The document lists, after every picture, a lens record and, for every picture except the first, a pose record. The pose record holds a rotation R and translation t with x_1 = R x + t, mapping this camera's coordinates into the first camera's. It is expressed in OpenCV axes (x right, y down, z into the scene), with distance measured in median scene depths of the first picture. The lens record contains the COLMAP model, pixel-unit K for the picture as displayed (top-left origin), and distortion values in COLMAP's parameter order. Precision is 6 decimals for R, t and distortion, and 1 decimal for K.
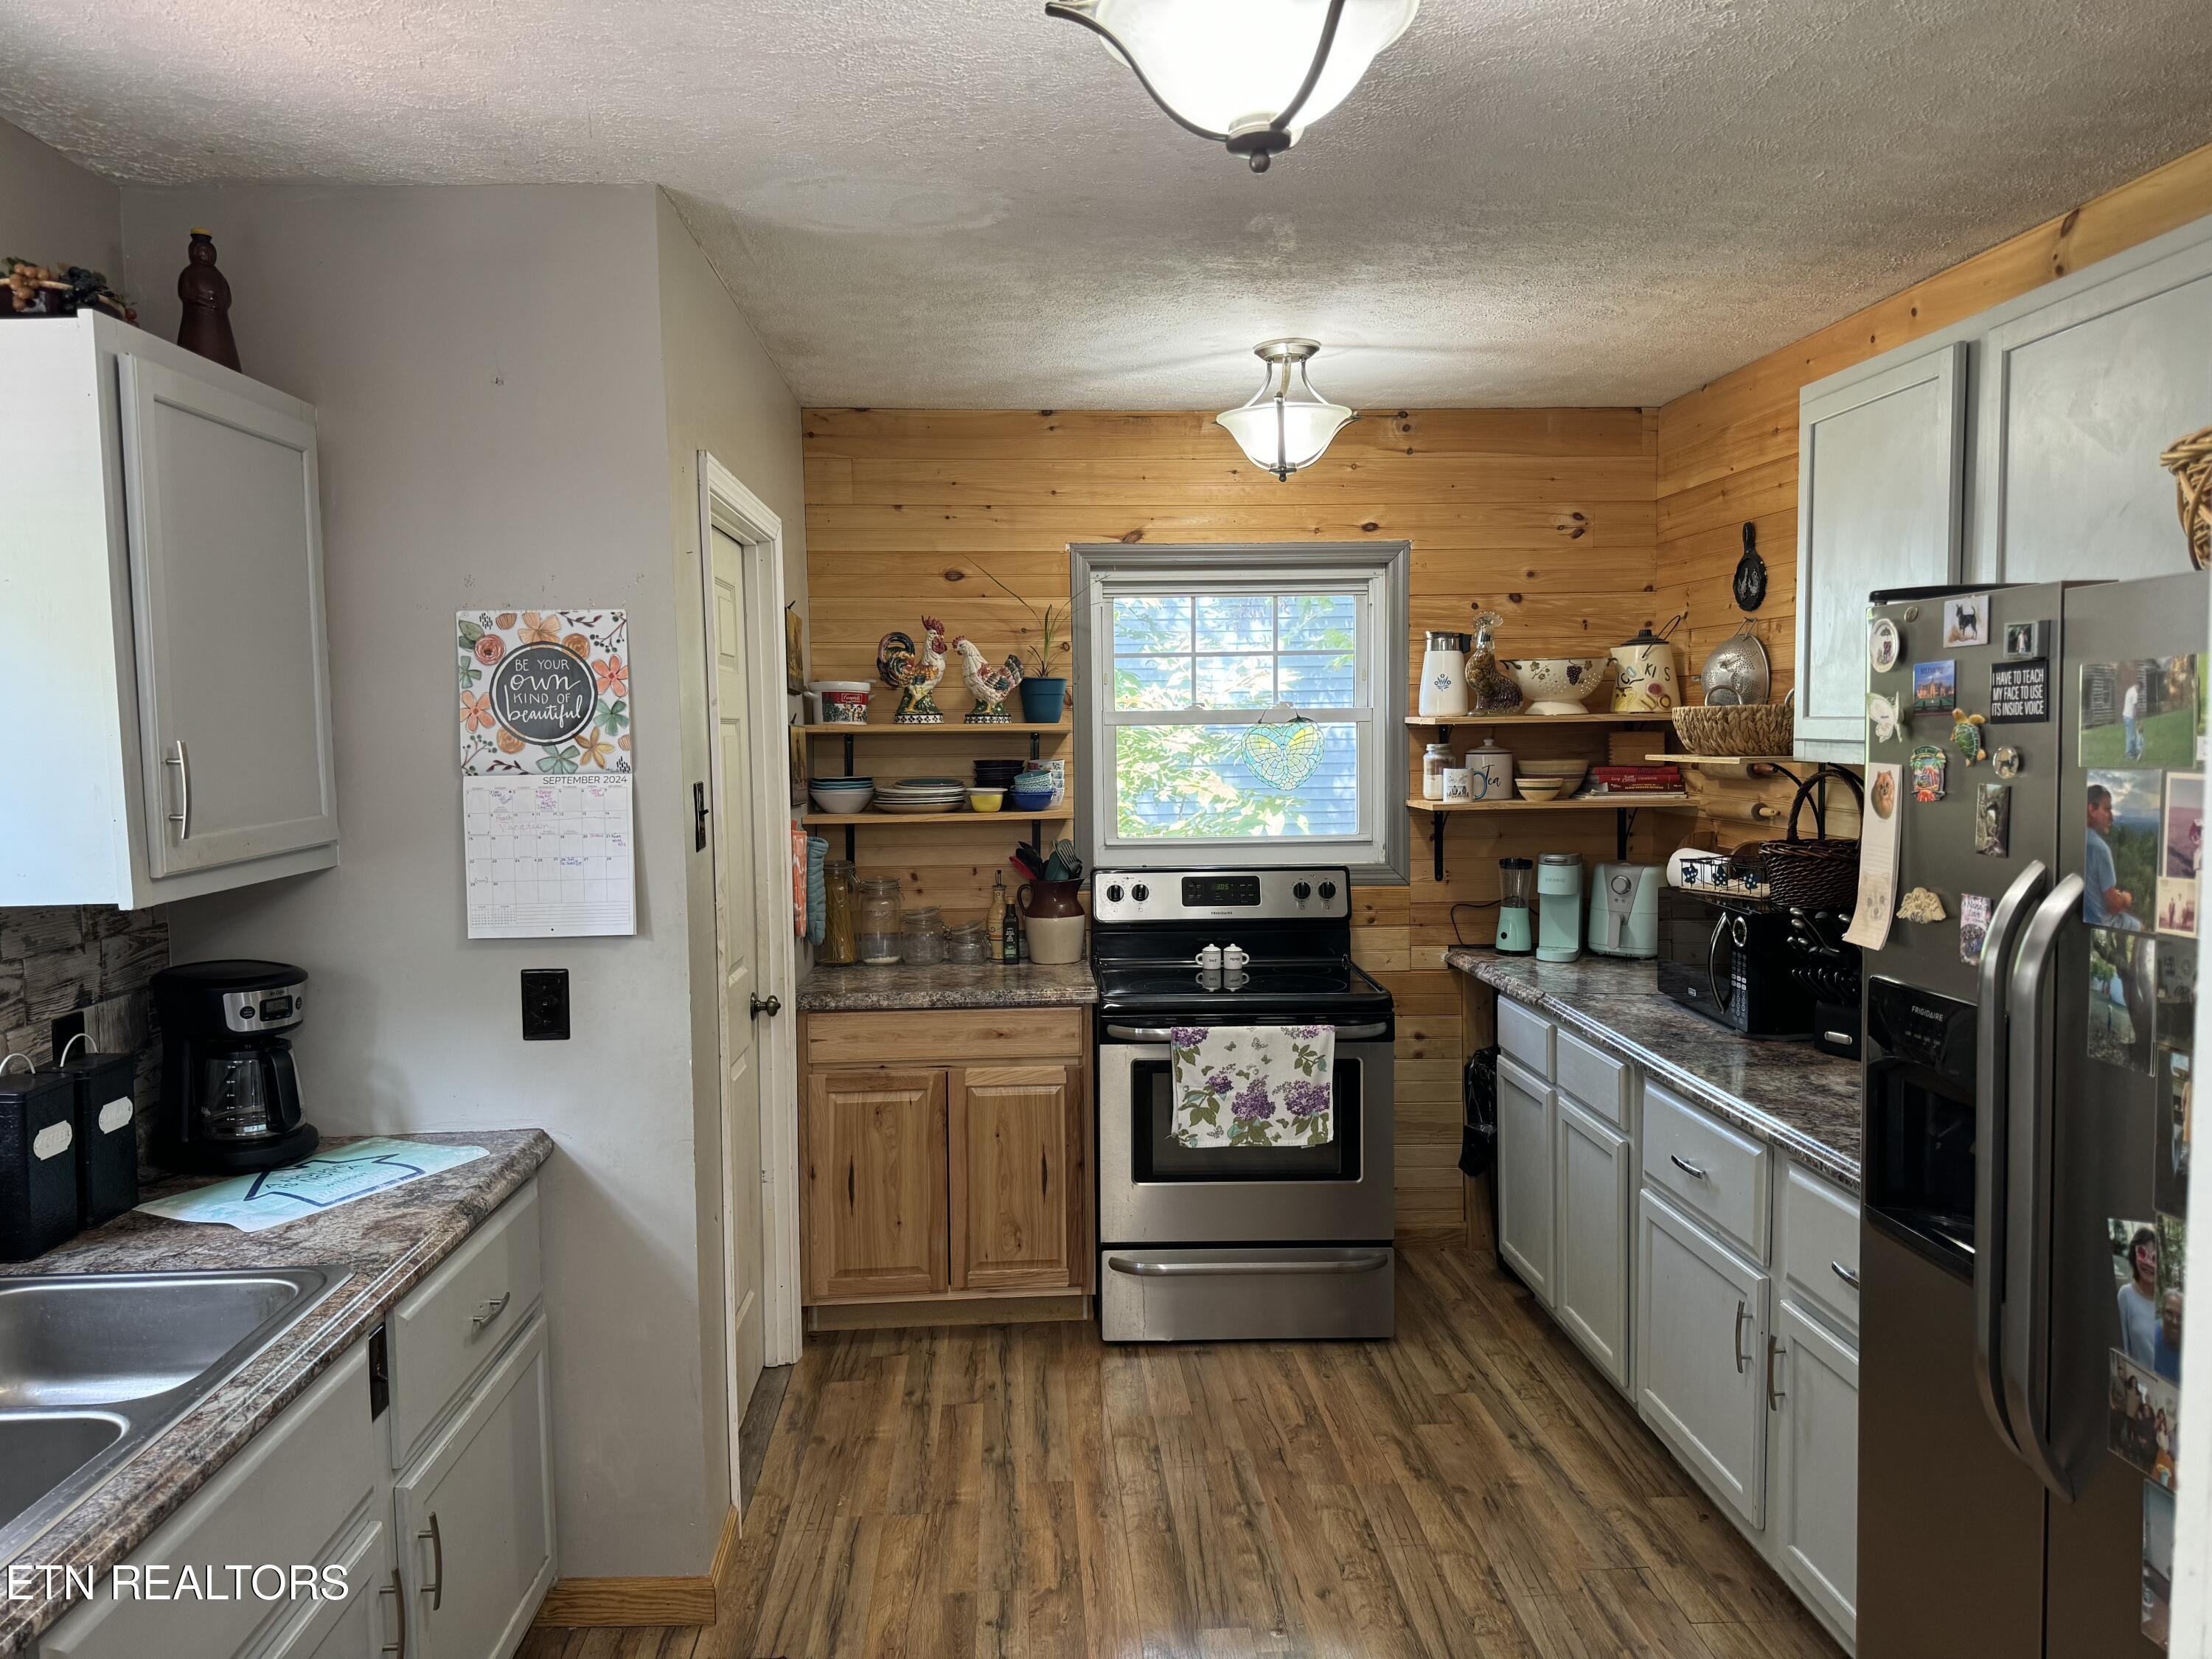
lens RADIAL K [[1544.1, 0, 1103.1], [0, 1544.1, 837.1], [0, 0, 1]] dist [0.118572, -0.179903]
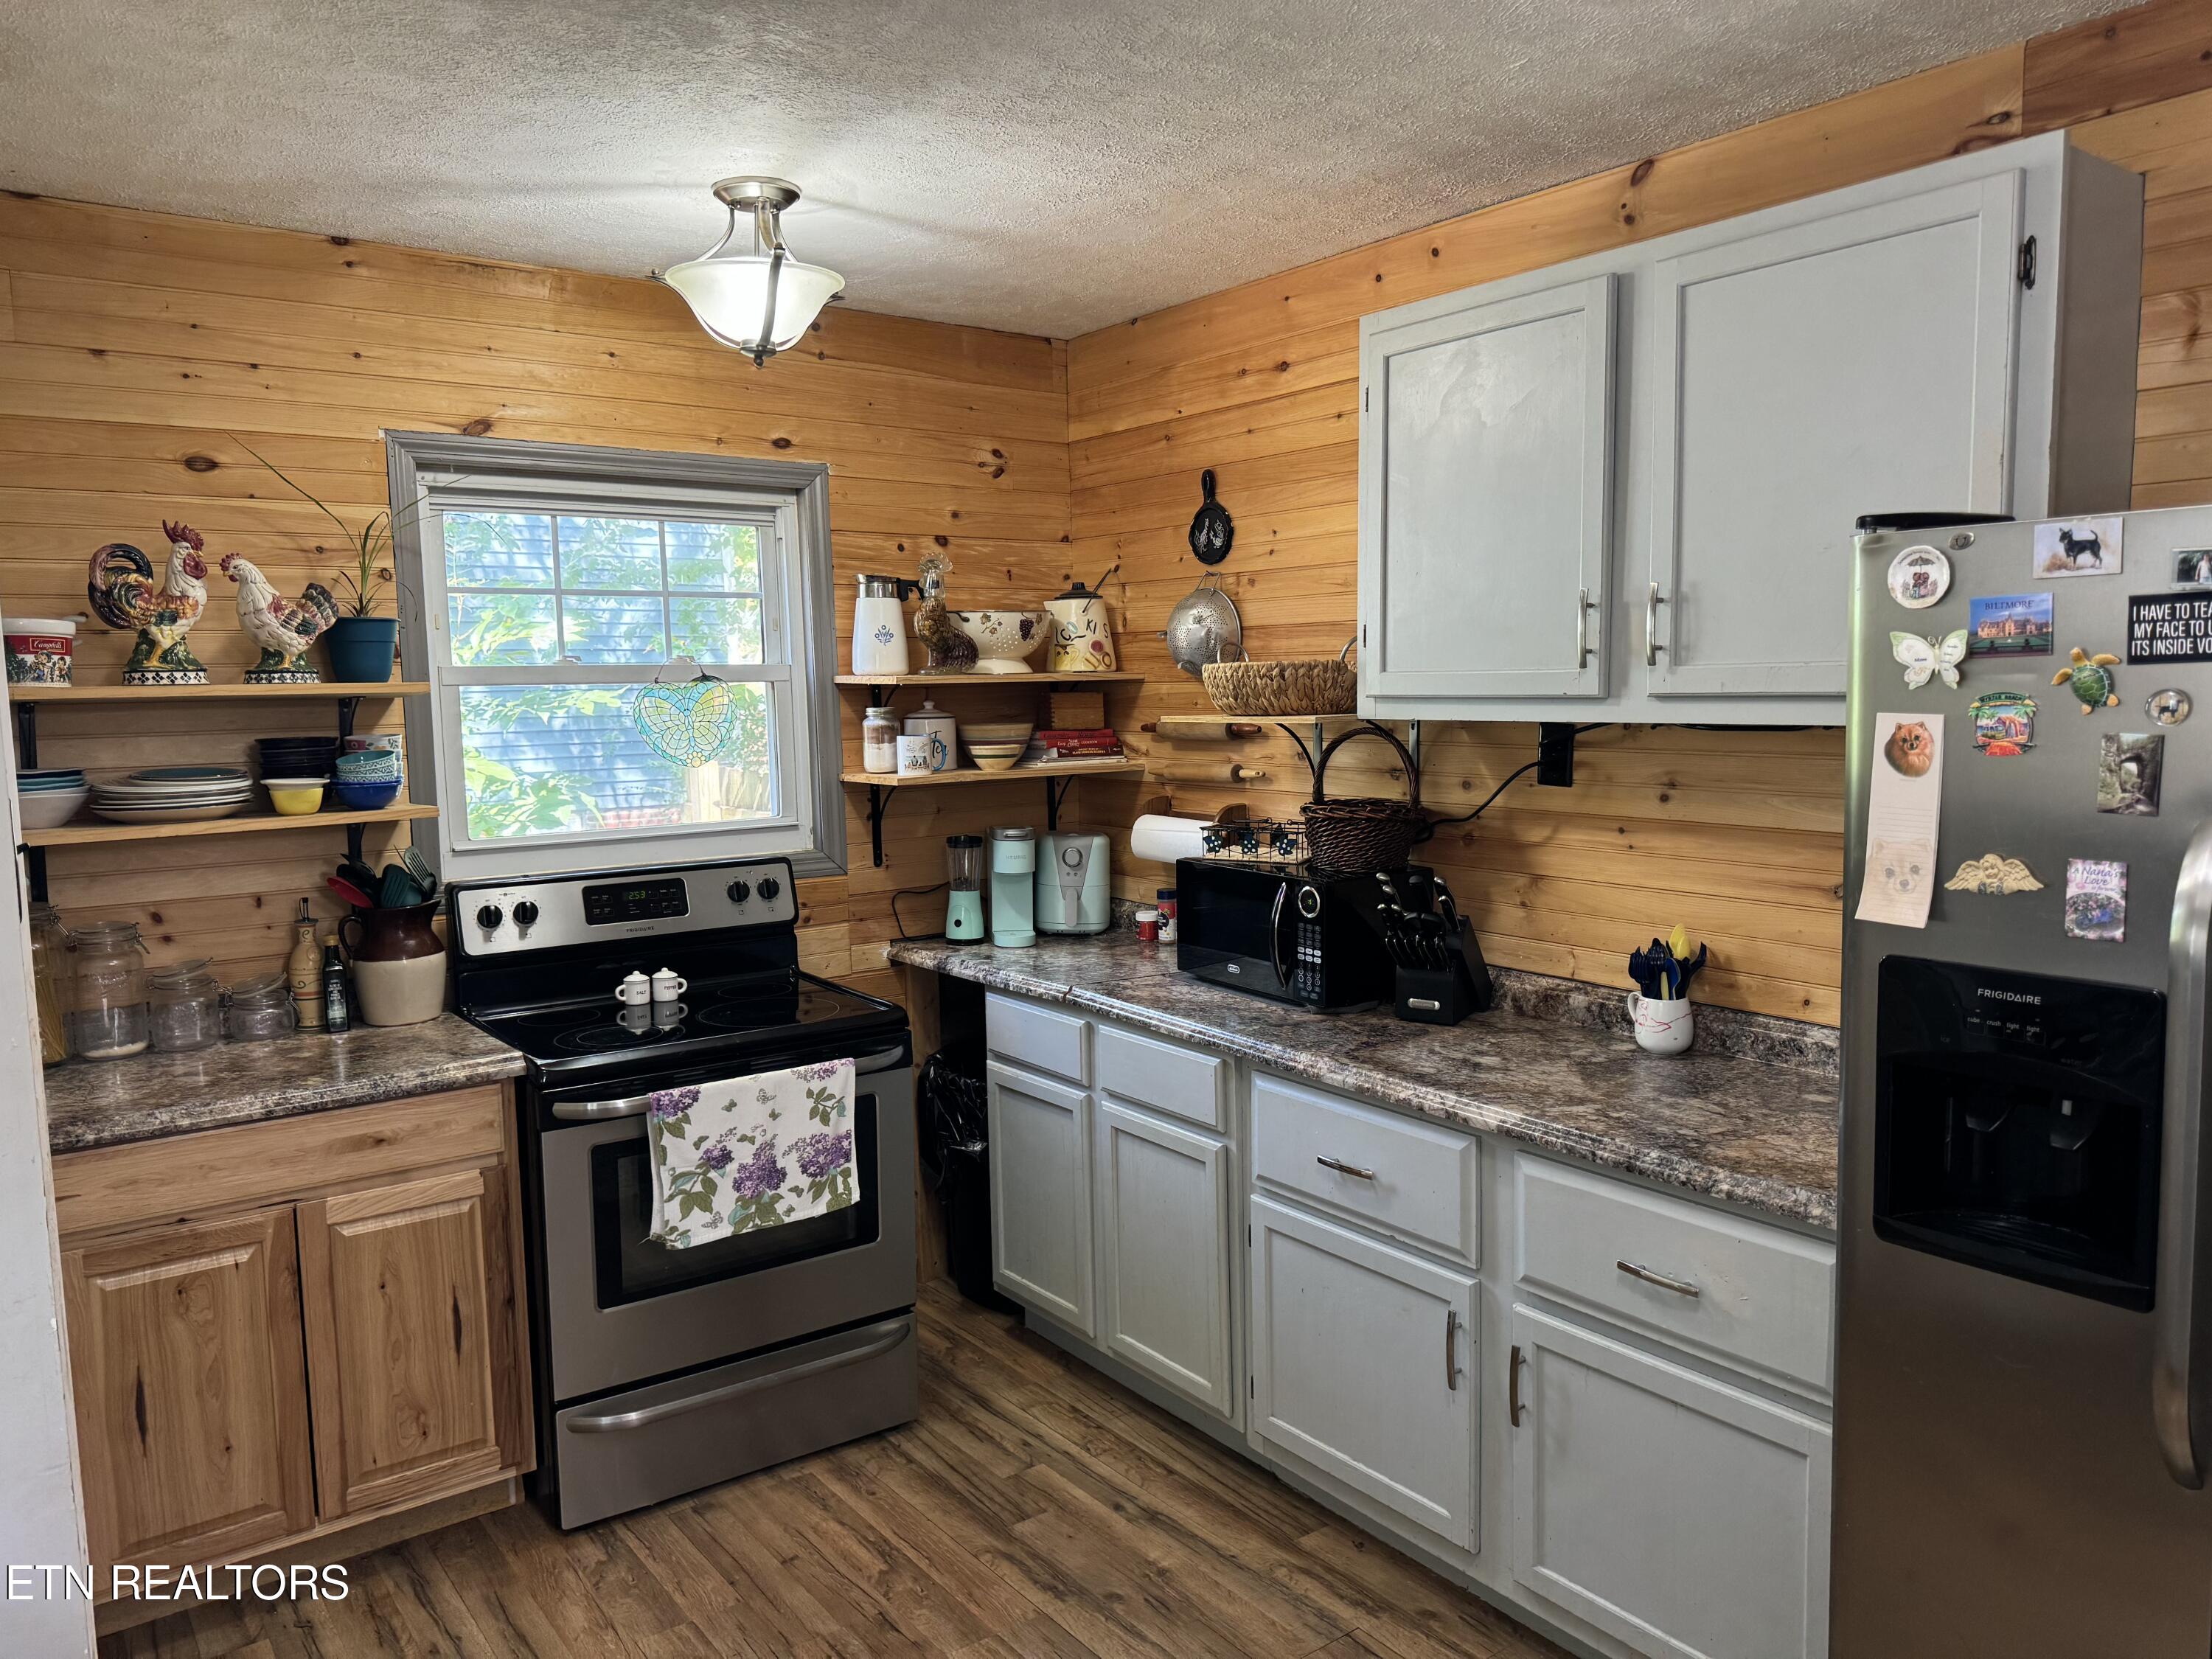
lens RADIAL K [[1544.1, 0, 1103.1], [0, 1544.1, 837.1], [0, 0, 1]] dist [0.118572, -0.179903]
pose [[0.835123, -0.059737, 0.546810, -0.169065], [0.048281, 0.998209, 0.035312, -0.014612], [-0.547940, -0.003089, 0.836512, 0.245243]]
